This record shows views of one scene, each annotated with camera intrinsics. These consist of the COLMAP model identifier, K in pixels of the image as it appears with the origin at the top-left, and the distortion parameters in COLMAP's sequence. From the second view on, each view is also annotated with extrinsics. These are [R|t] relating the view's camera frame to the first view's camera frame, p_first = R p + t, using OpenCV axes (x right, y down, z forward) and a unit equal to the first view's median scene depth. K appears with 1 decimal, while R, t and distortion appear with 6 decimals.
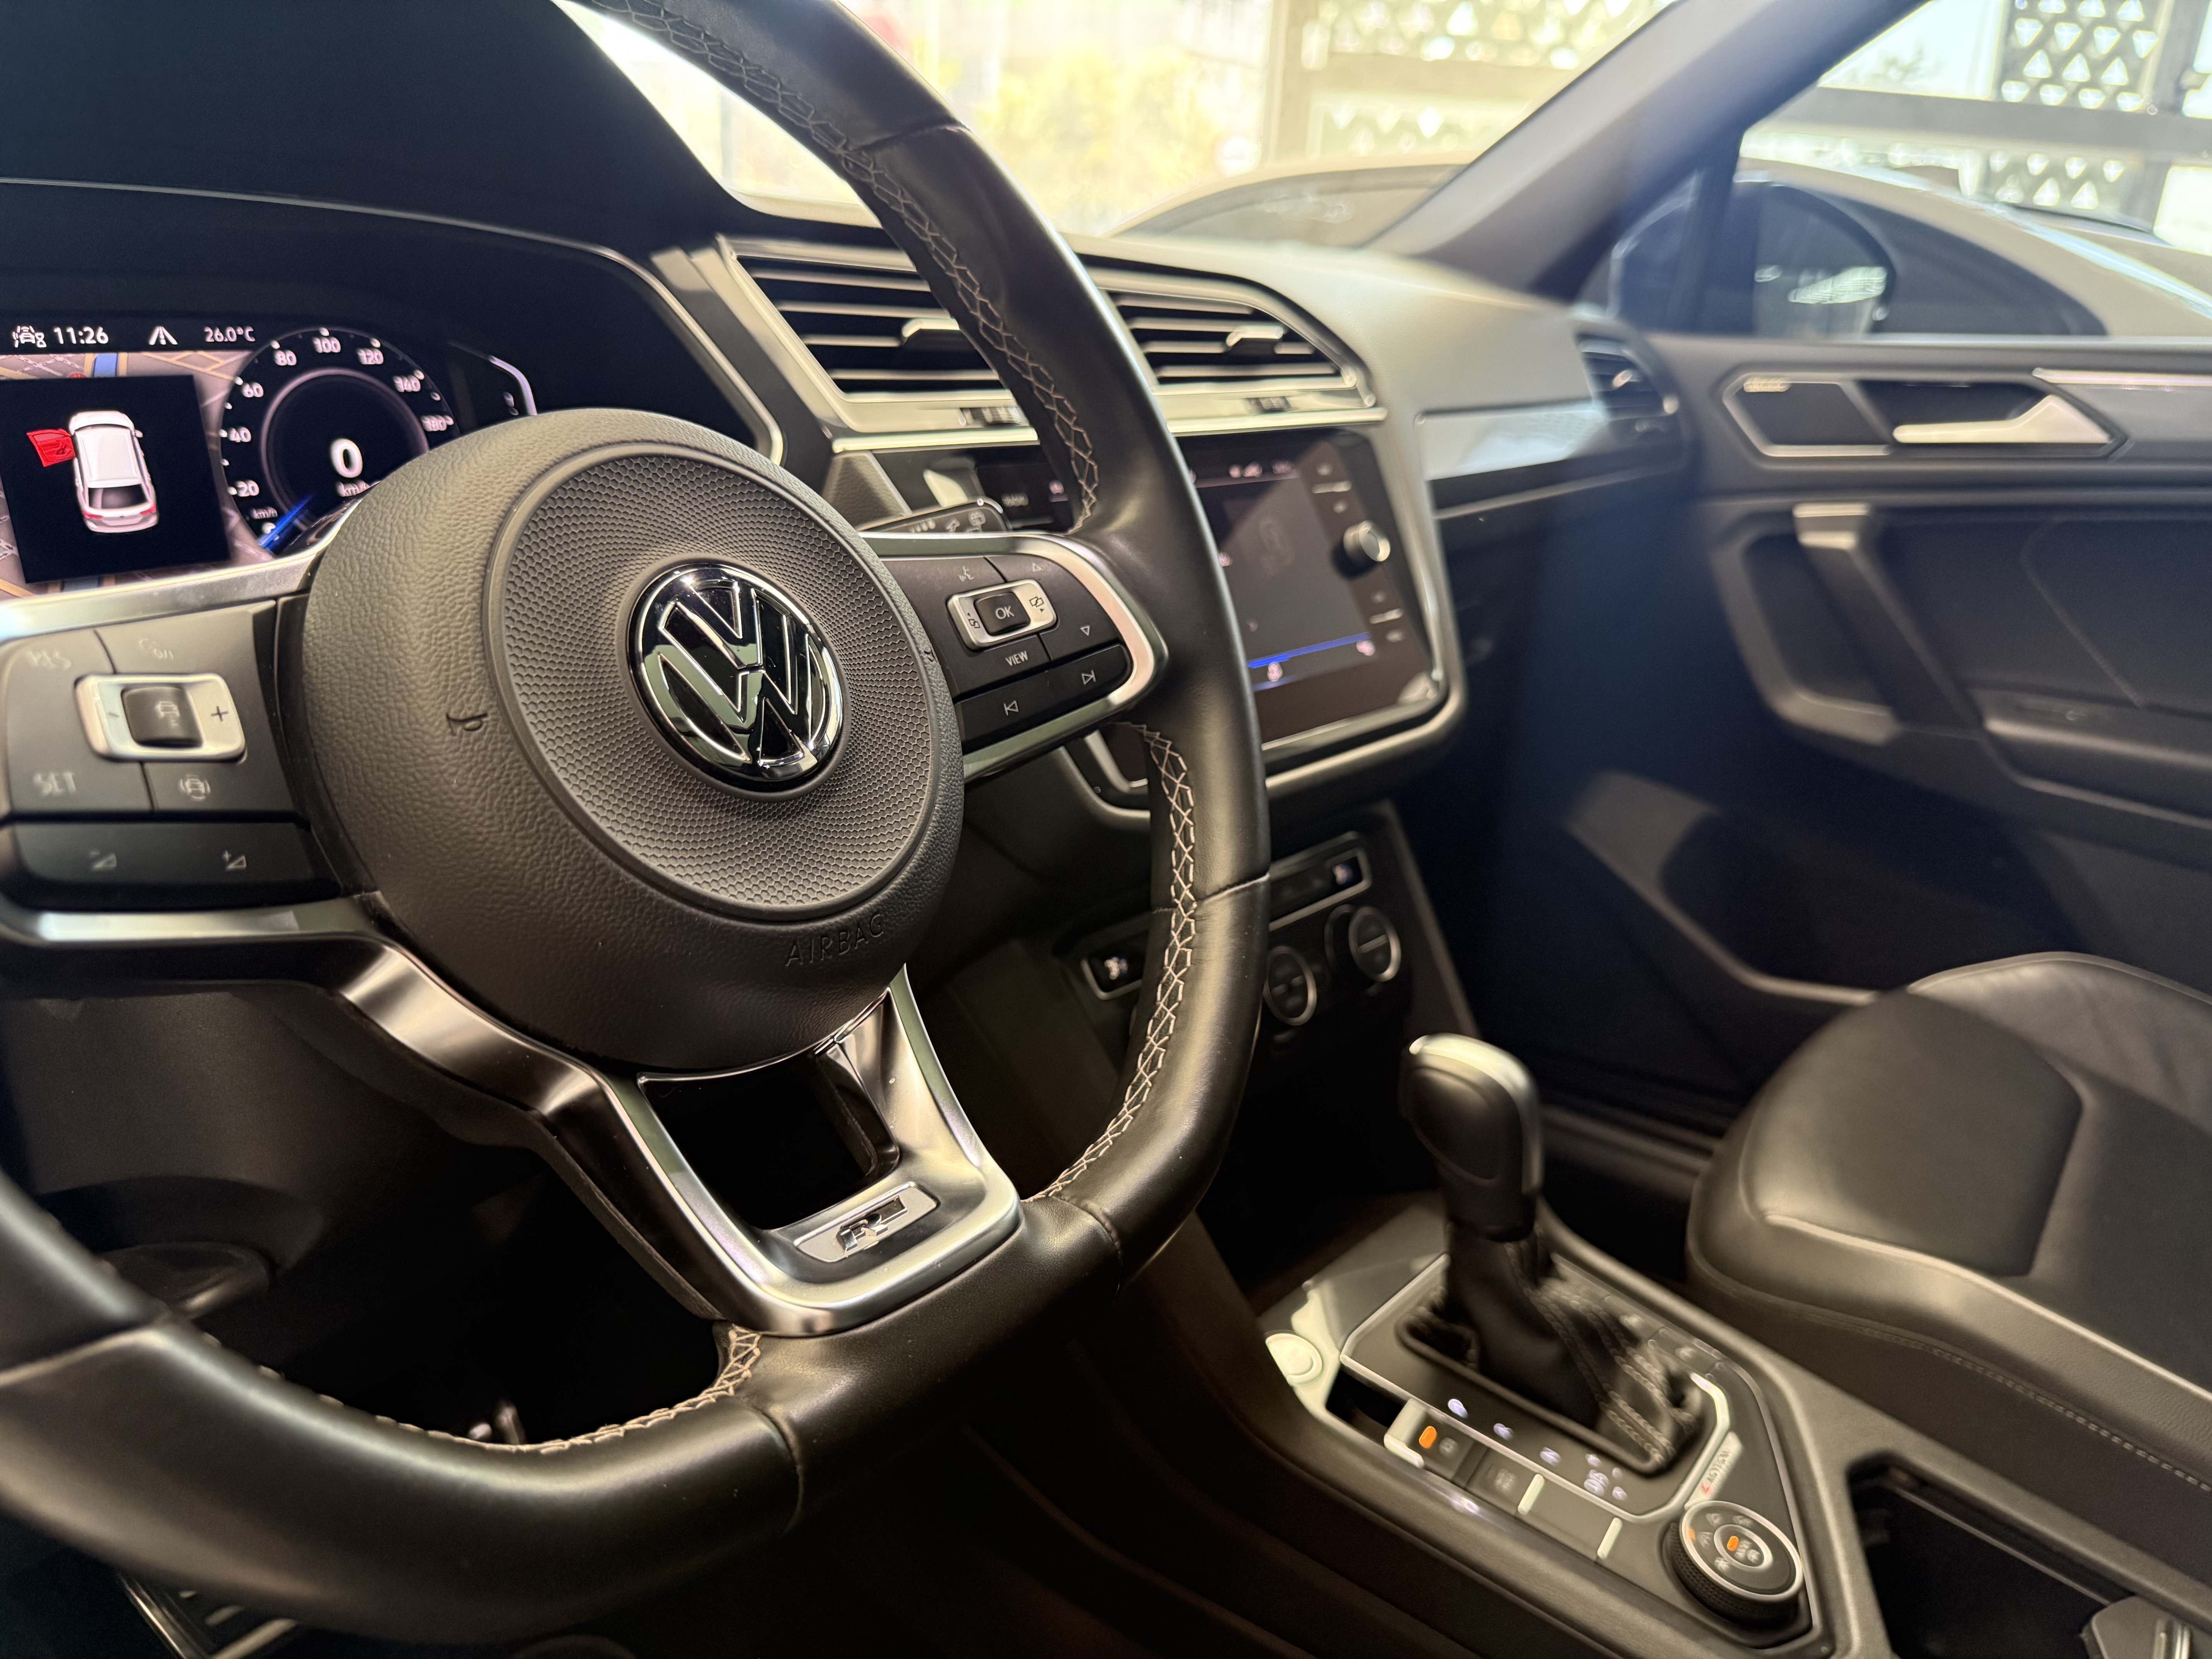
lens RADIAL K [[1581.4, 0, 1106.0], [0, 1581.4, 829.5], [0, 0, 1]] dist [0.006392, 0.026890]
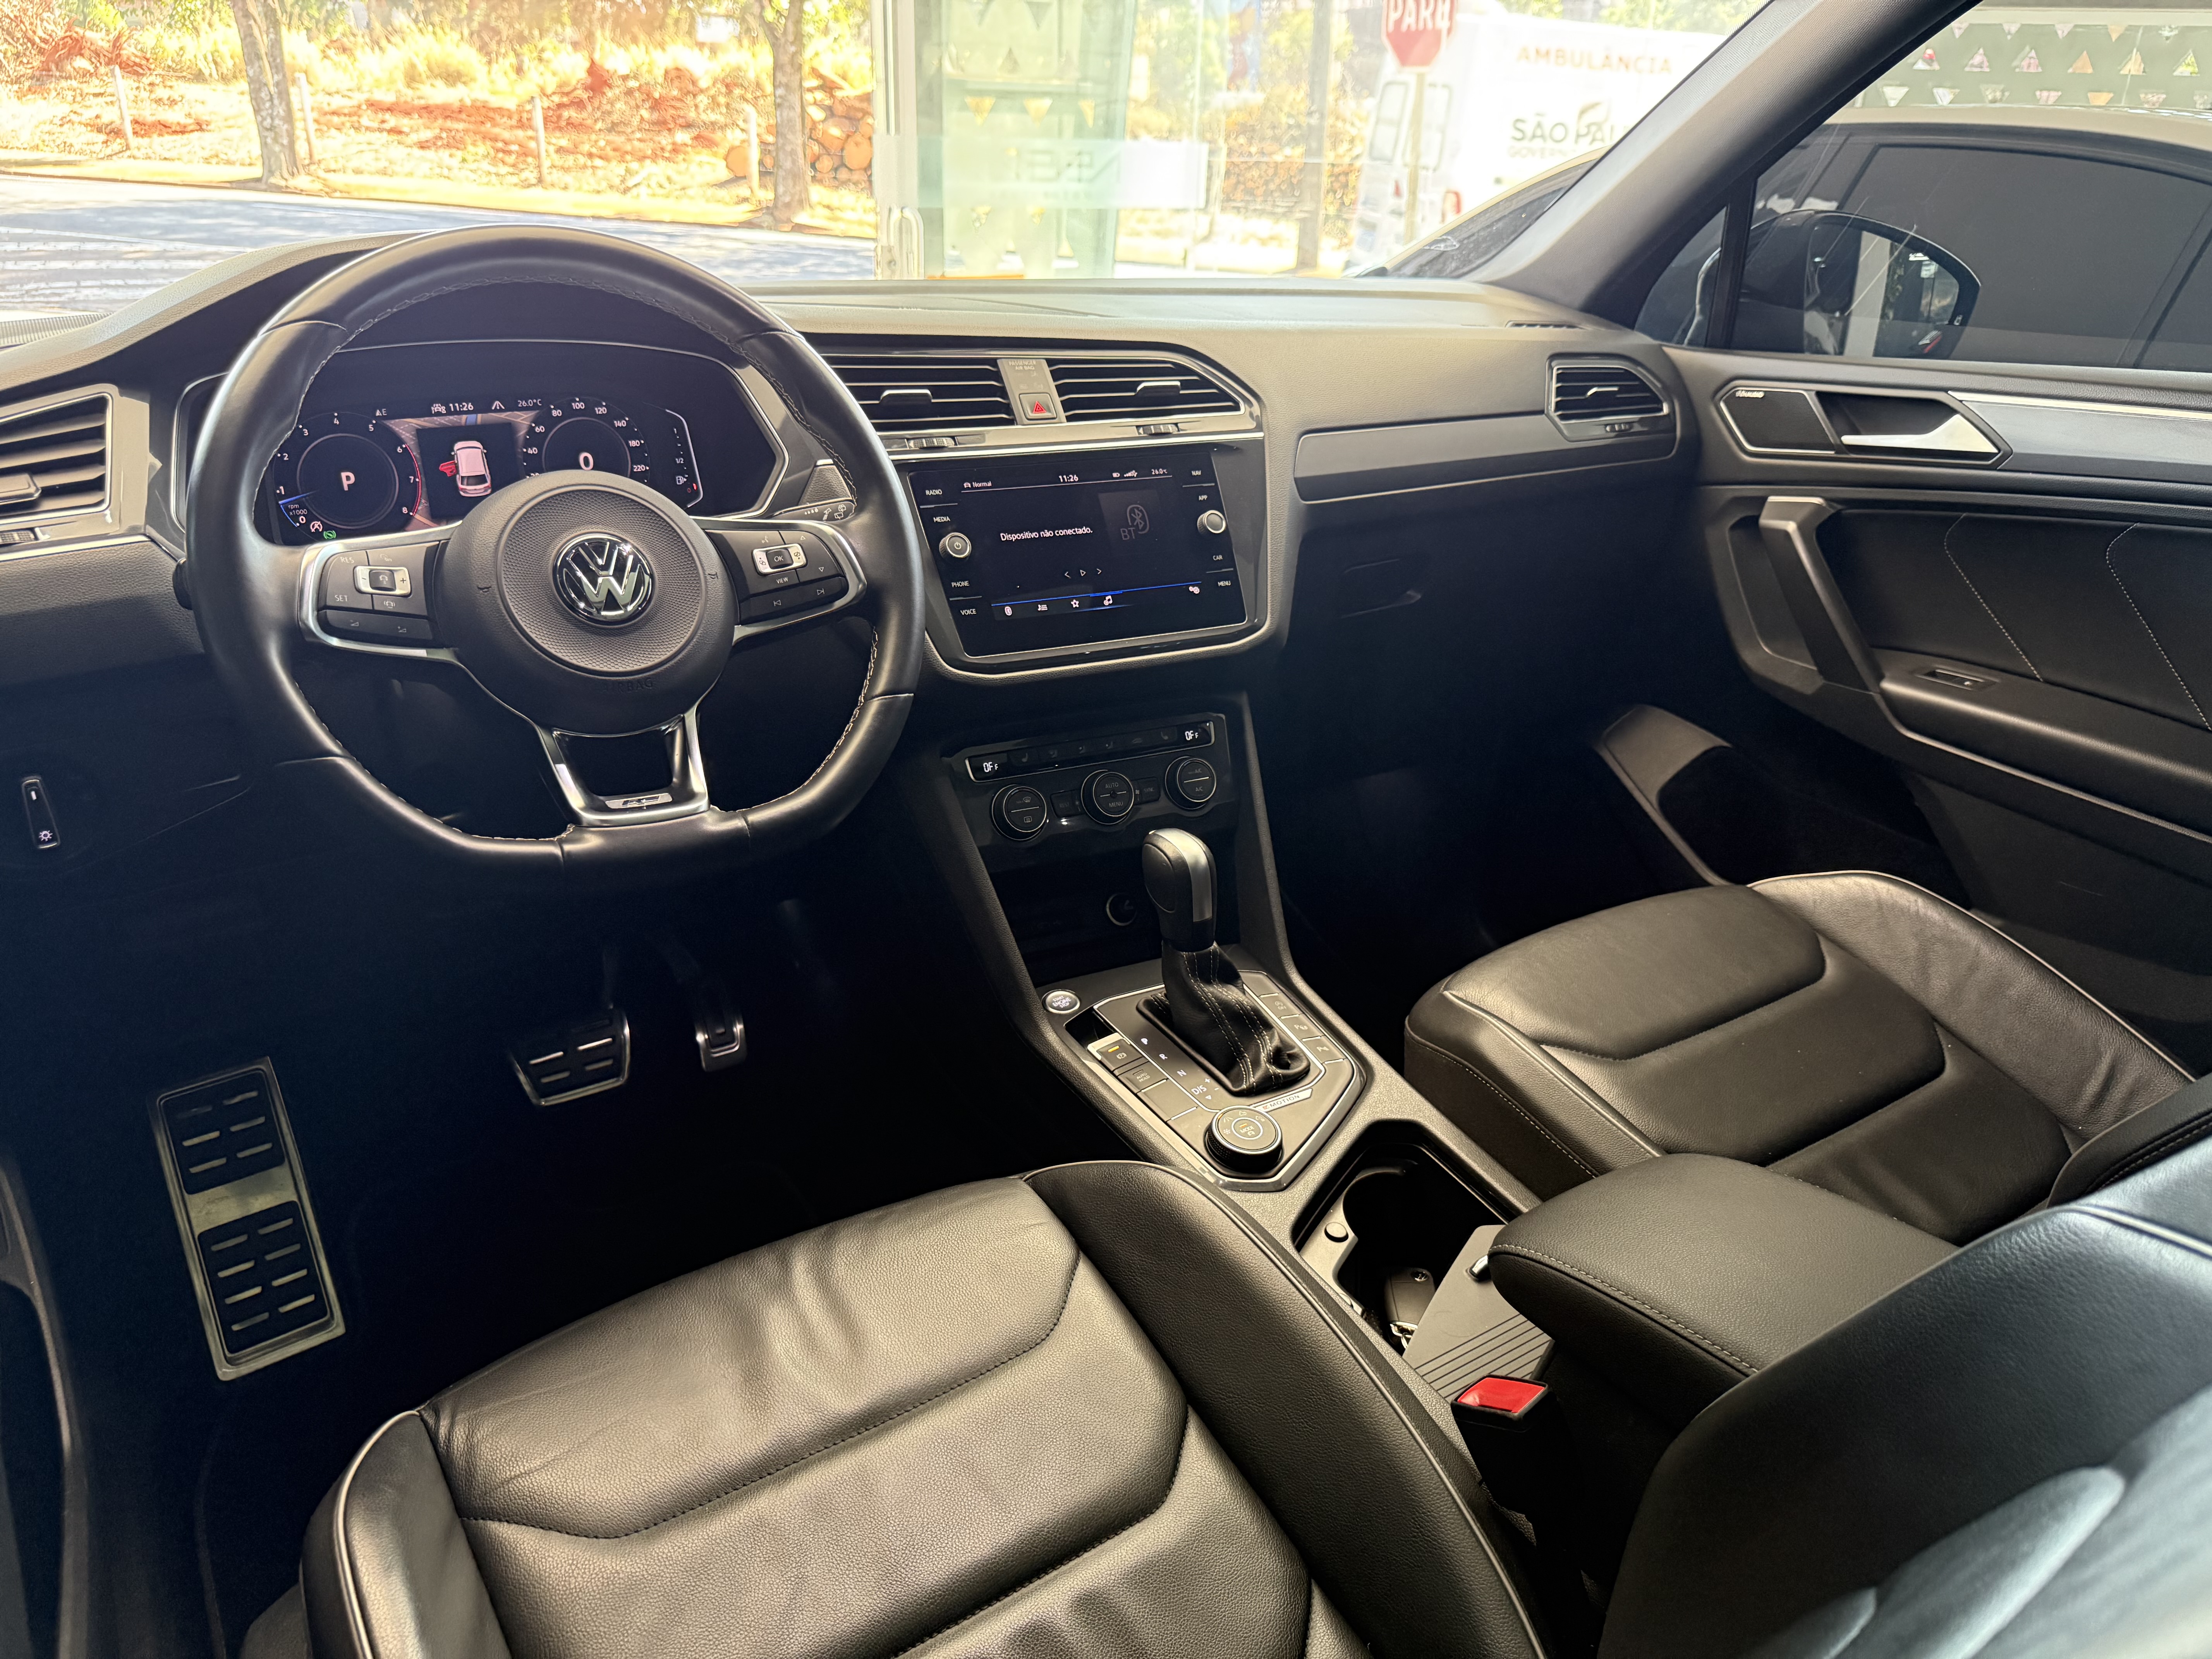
lens RADIAL K [[1520.9, 0, 1110.4], [0, 1520.9, 773.8], [0, 0, 1]] dist [0.057511, 0.000172]
pose [[0.950476, 0.095118, -0.295886, 0.634863], [-0.089290, 0.995453, 0.033180, 0.029487], [0.297696, -0.005117, 0.954647, -0.544706]]
